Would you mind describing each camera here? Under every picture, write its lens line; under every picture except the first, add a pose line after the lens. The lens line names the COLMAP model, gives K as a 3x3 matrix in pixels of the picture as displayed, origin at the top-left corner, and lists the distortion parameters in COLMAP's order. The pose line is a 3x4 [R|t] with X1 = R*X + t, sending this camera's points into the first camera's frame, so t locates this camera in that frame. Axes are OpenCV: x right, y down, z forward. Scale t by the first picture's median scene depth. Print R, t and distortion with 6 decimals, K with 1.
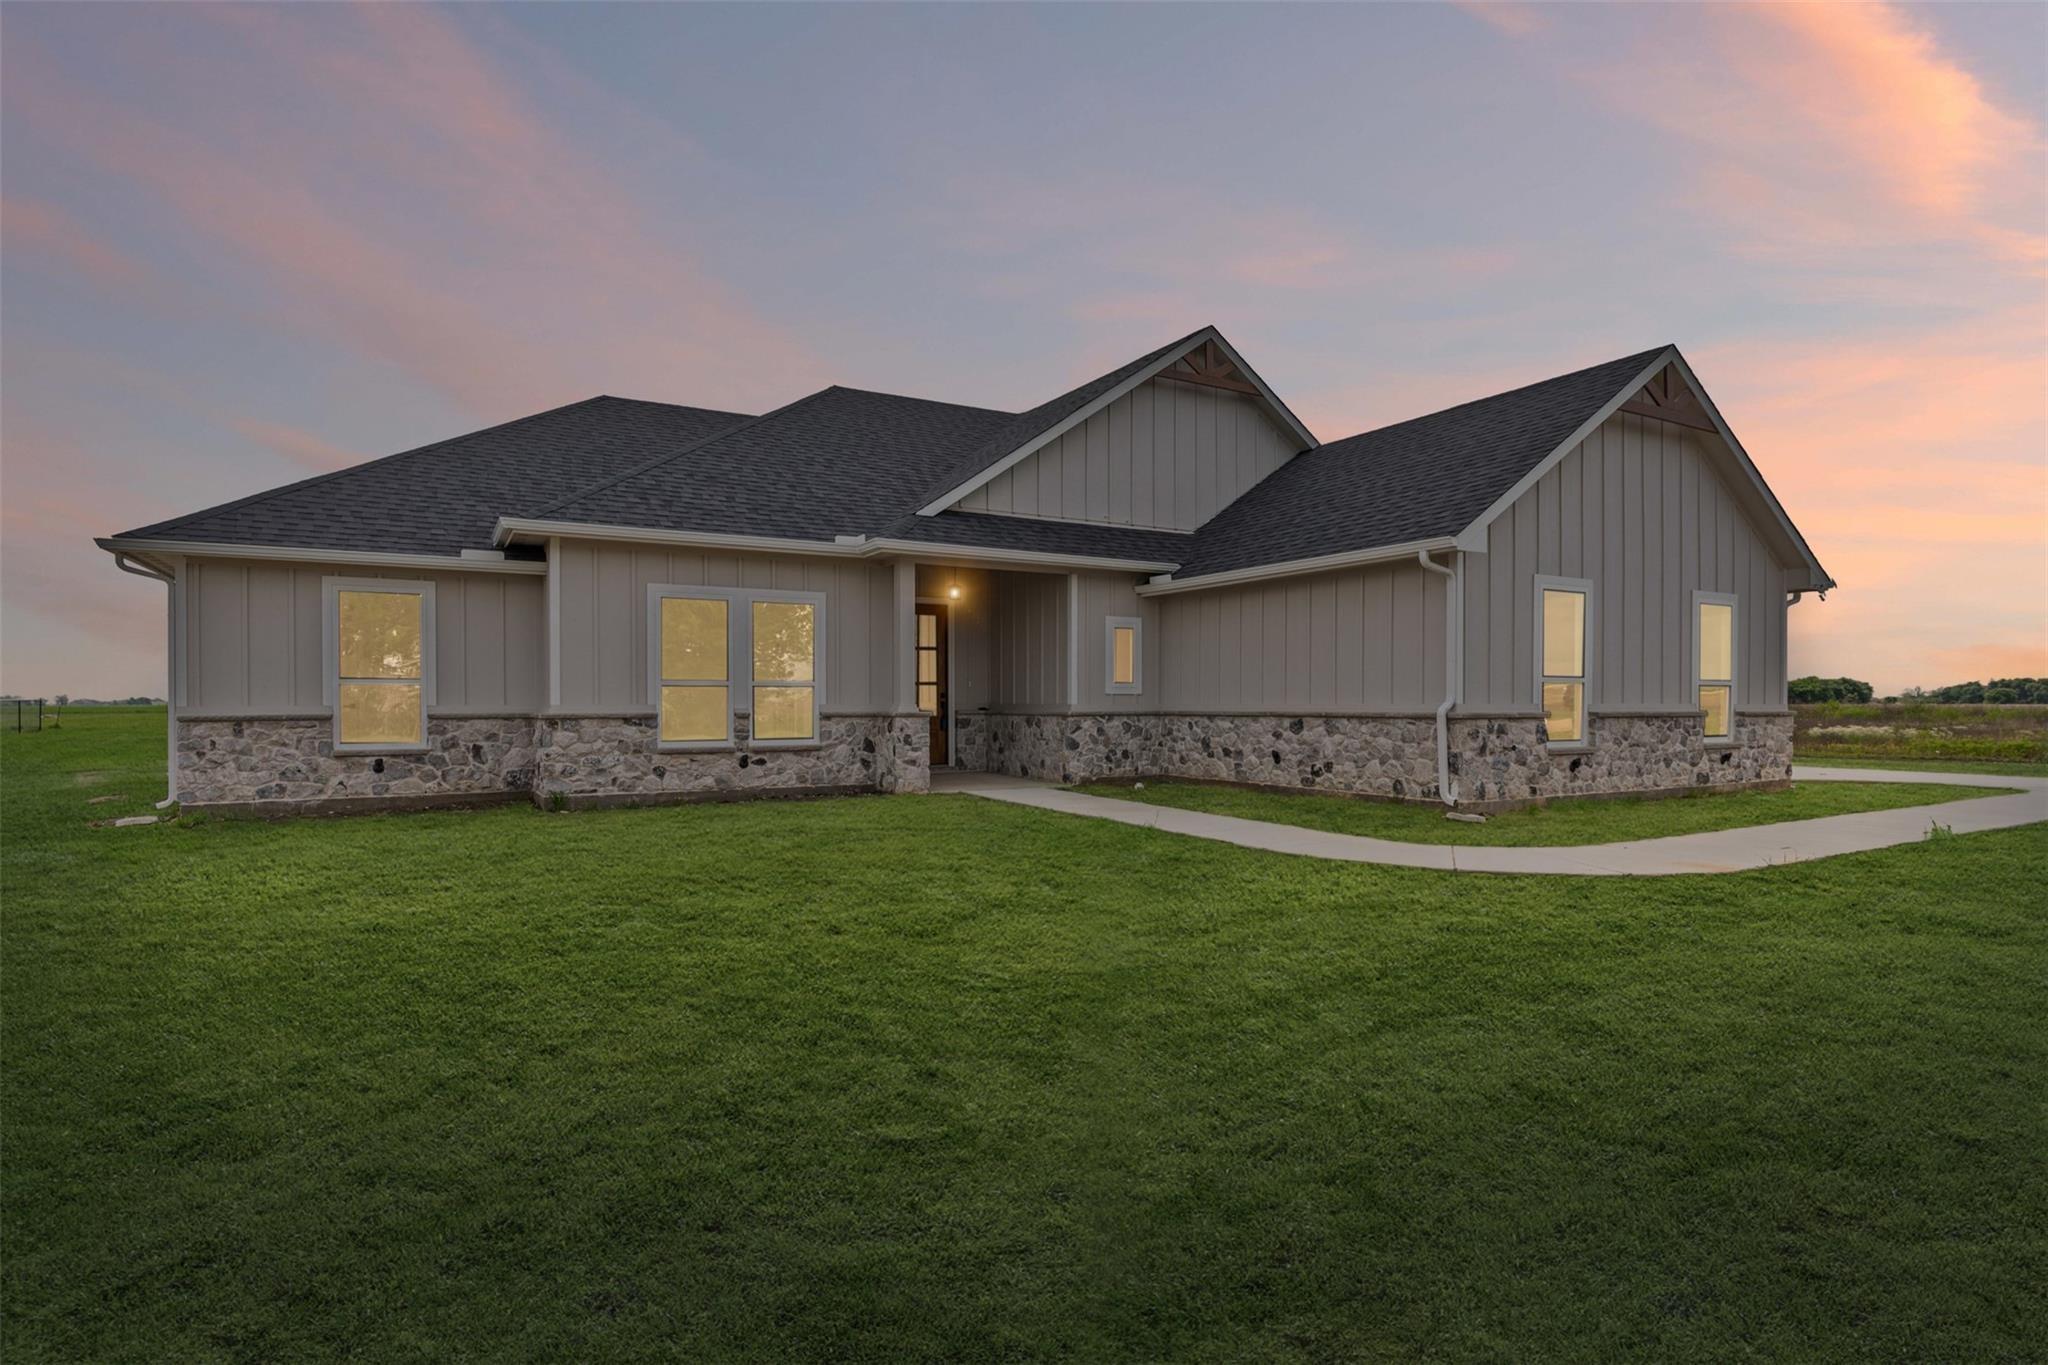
lens RADIAL K [[1034.0, 0, 1025.8], [0, 1034.0, 702.7], [0, 0, 1]] dist [-0.000350, -0.000814]
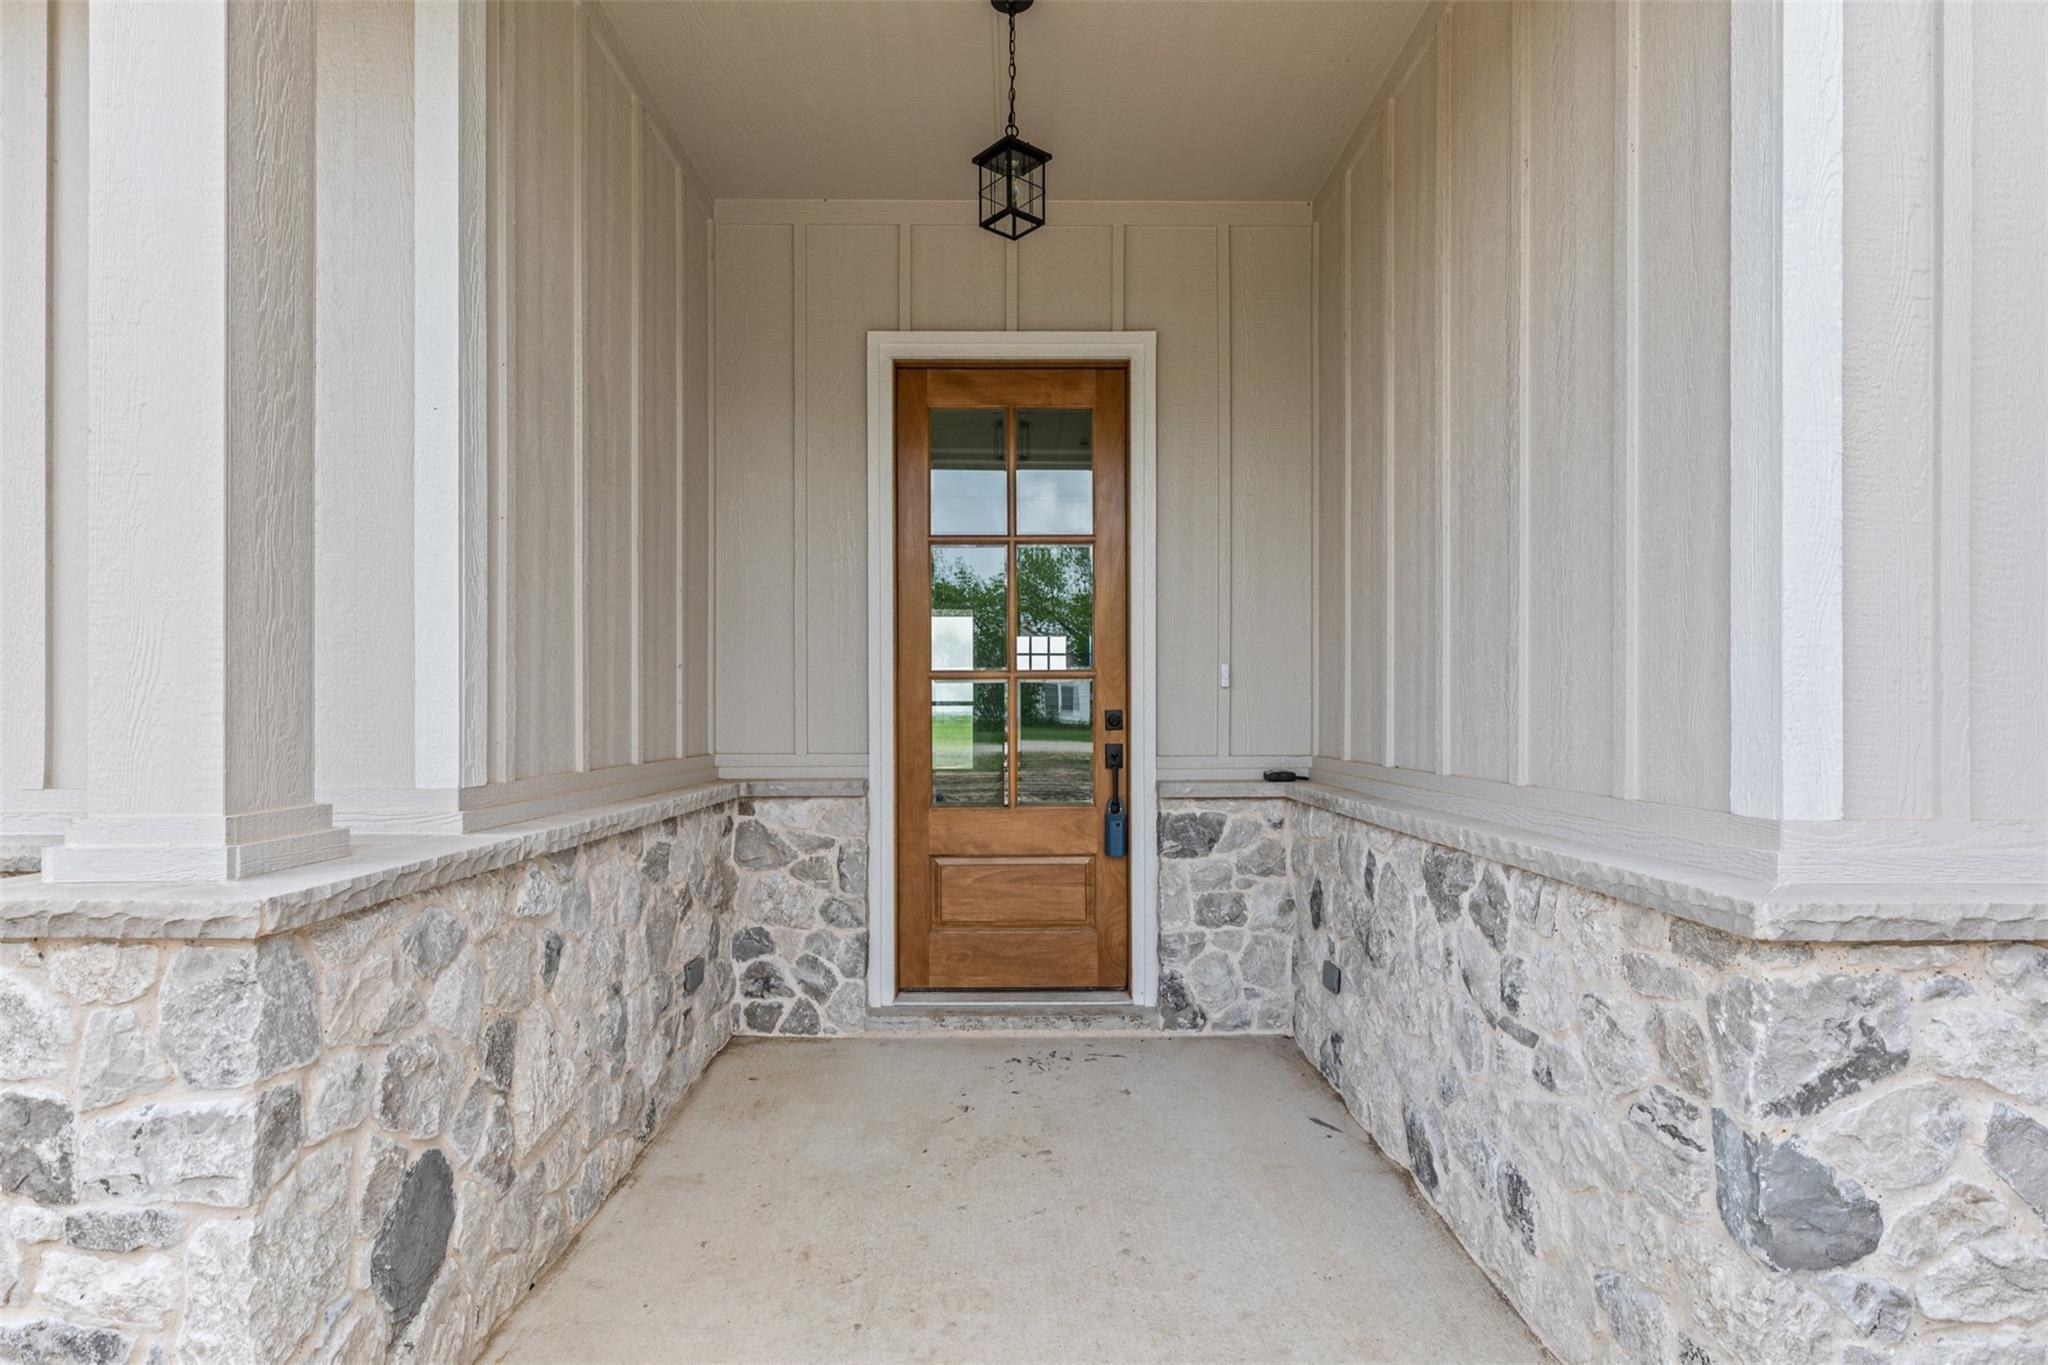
lens RADIAL K [[1034.0, 0, 1025.8], [0, 1034.0, 702.7], [0, 0, 1]] dist [-0.000350, -0.000814]
pose [[0.871741, -0.001845, -0.489964, 0.031858], [-0.003718, 0.999939, -0.010380, -0.010946], [0.489953, 0.010870, 0.871681, 0.979227]]
